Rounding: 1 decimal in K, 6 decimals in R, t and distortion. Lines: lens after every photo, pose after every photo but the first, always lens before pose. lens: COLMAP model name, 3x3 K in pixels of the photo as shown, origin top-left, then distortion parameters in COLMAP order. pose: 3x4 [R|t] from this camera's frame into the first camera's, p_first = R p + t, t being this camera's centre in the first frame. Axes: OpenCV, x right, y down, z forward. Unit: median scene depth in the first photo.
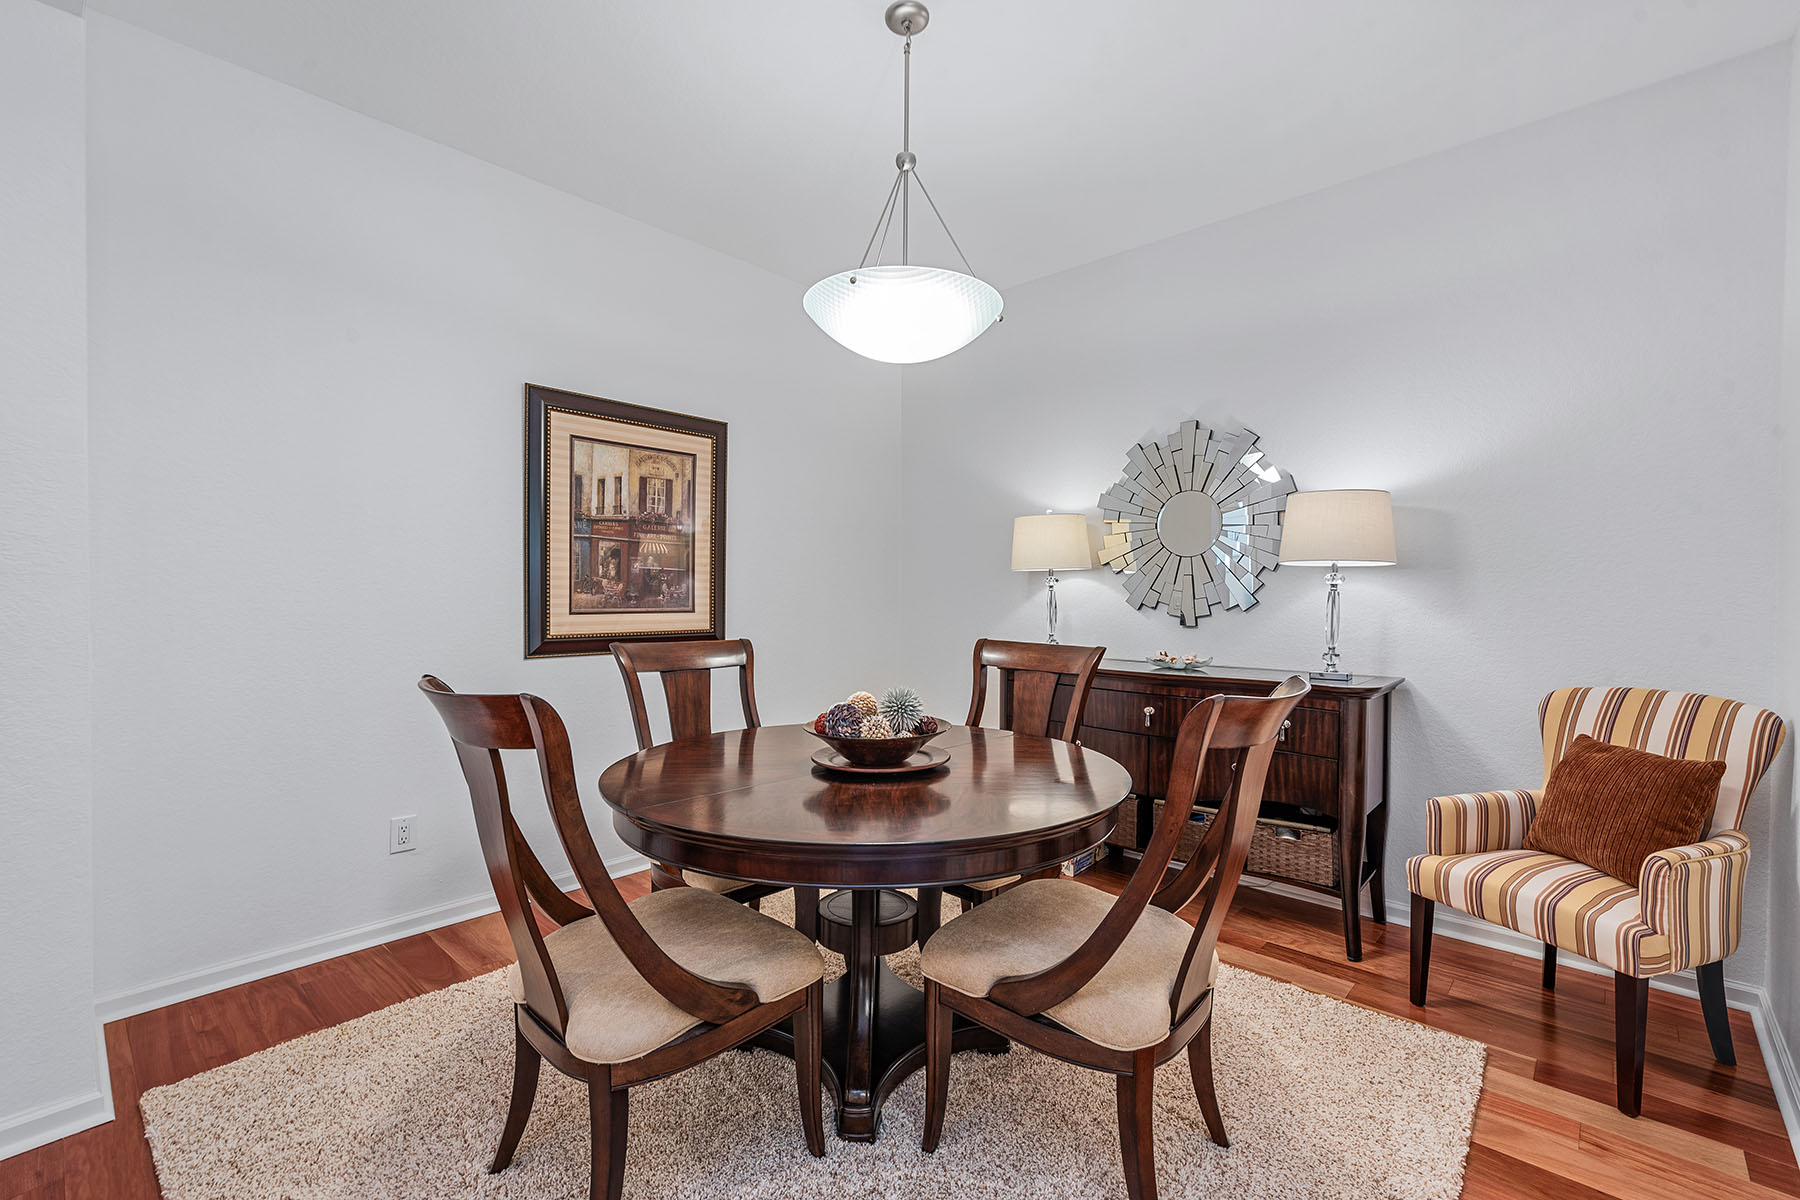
lens RADIAL K [[785.0, 0, 892.6], [0, 785.0, 584.3], [0, 0, 1]] dist [0.012070, -0.000591]
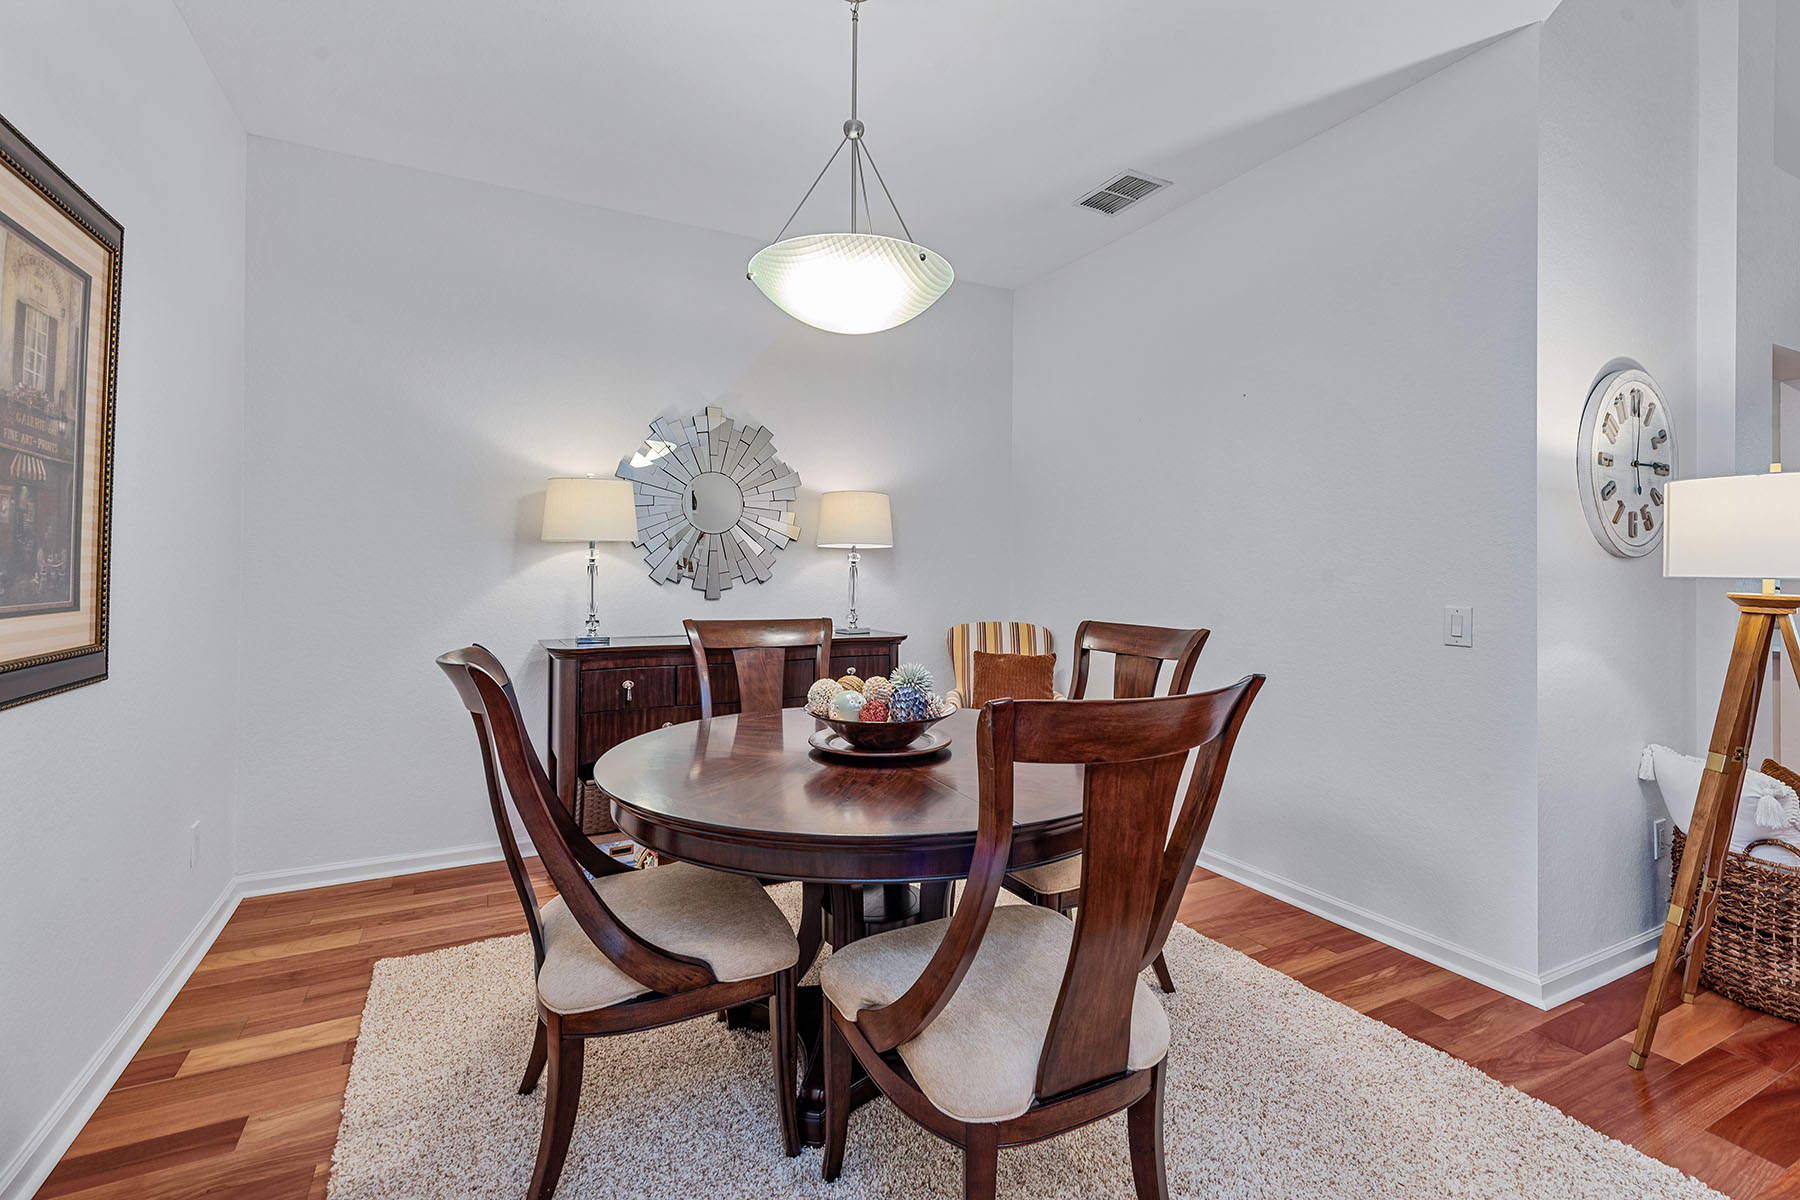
lens RADIAL K [[785.0, 0, 892.6], [0, 785.0, 584.3], [0, 0, 1]] dist [0.012070, -0.000591]
pose [[0.367351, -0.022884, 0.929801, -0.539230], [-0.014839, 0.999426, 0.030461, -0.002083], [-0.929964, -0.024987, 0.366800, 0.382158]]
